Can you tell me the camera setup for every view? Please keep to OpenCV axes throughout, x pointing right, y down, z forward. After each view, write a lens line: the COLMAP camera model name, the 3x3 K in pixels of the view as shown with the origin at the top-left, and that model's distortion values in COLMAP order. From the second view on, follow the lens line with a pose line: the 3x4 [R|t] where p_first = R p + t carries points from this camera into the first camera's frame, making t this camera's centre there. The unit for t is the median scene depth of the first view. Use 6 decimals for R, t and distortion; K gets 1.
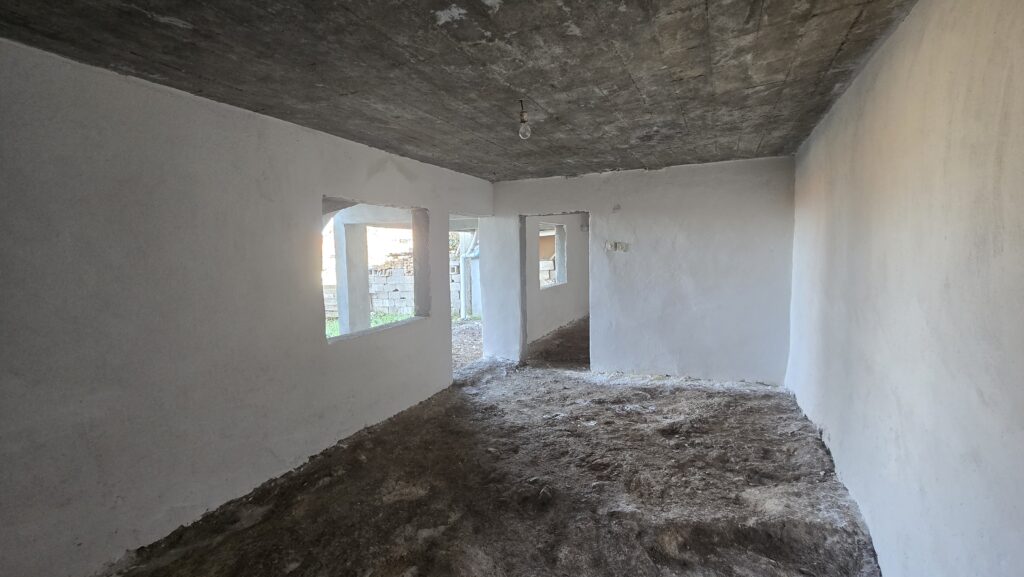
lens RADIAL K [[414.5, 0, 511.8], [0, 414.5, 287.8], [0, 0, 1]] dist [-0.001272, 0.000604]
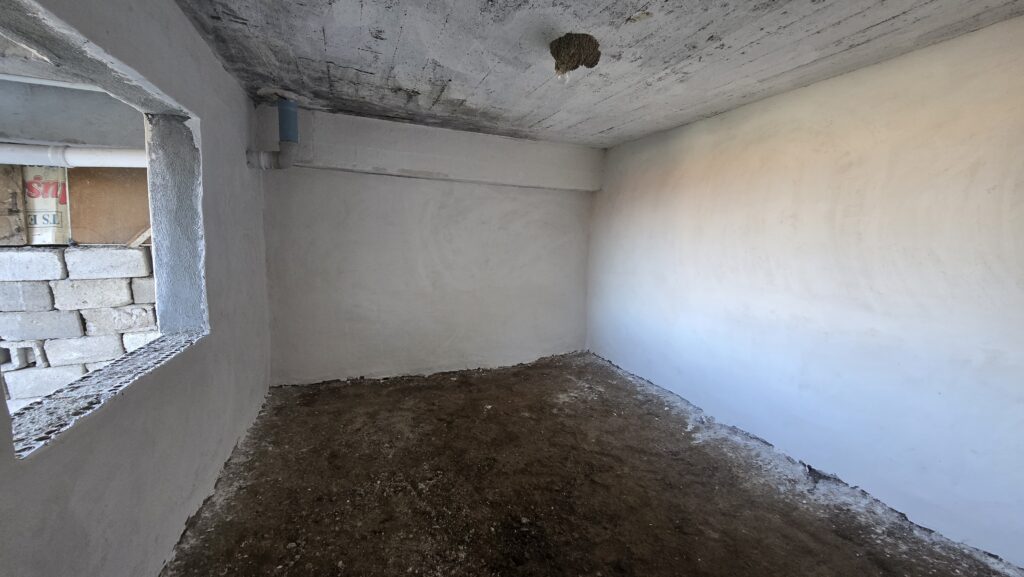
lens RADIAL K [[414.5, 0, 510.9], [0, 414.5, 286.9], [0, 0, 1]] dist [-0.001272, 0.000604]
pose [[0.685101, -0.038563, 0.727427, 0.058683], [0.023637, 0.999249, 0.030712, -0.039075], [-0.728065, -0.003847, 0.685497, 0.556641]]
